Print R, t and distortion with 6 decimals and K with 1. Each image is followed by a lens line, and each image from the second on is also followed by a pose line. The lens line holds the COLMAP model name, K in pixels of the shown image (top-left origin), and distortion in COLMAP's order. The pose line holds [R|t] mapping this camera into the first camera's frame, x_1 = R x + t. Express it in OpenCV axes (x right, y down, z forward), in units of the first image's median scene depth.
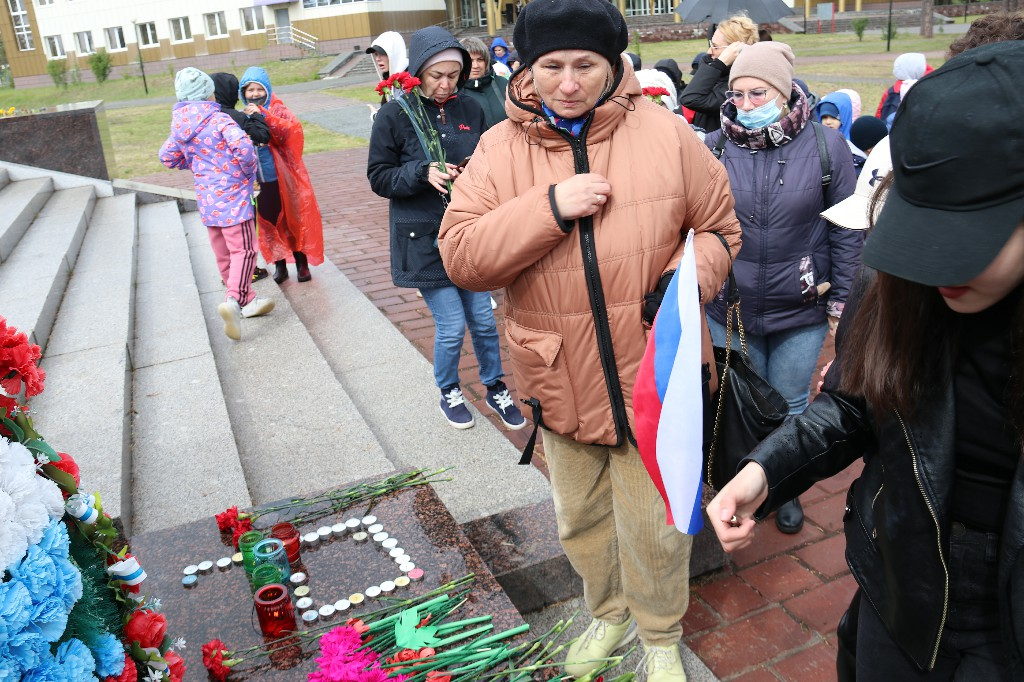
lens RADIAL K [[850.9, 0, 509.8], [0, 850.9, 327.3], [0, 0, 1]] dist [-0.194029, 0.149344]
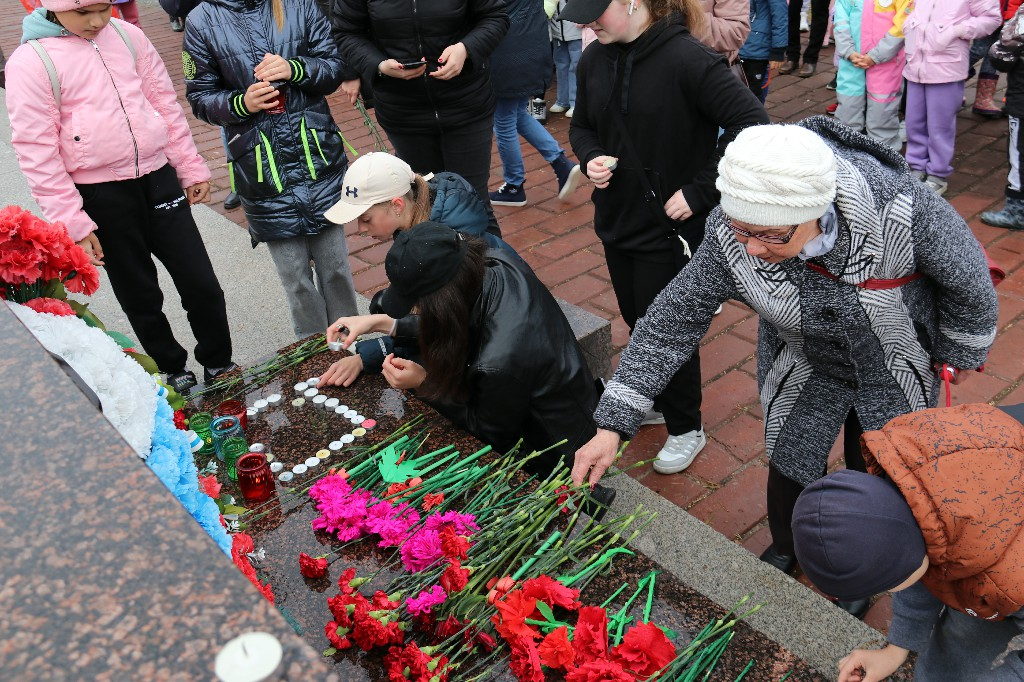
lens RADIAL K [[973.9, 0, 511.1], [0, 973.9, 327.0], [0, 0, 1]] dist [-0.136418, 0.202837]
pose [[0.957249, -0.138945, 0.253710, -0.229627], [0.099049, 0.981506, 0.163815, -0.013875], [-0.271780, -0.131682, 0.953308, -0.217985]]
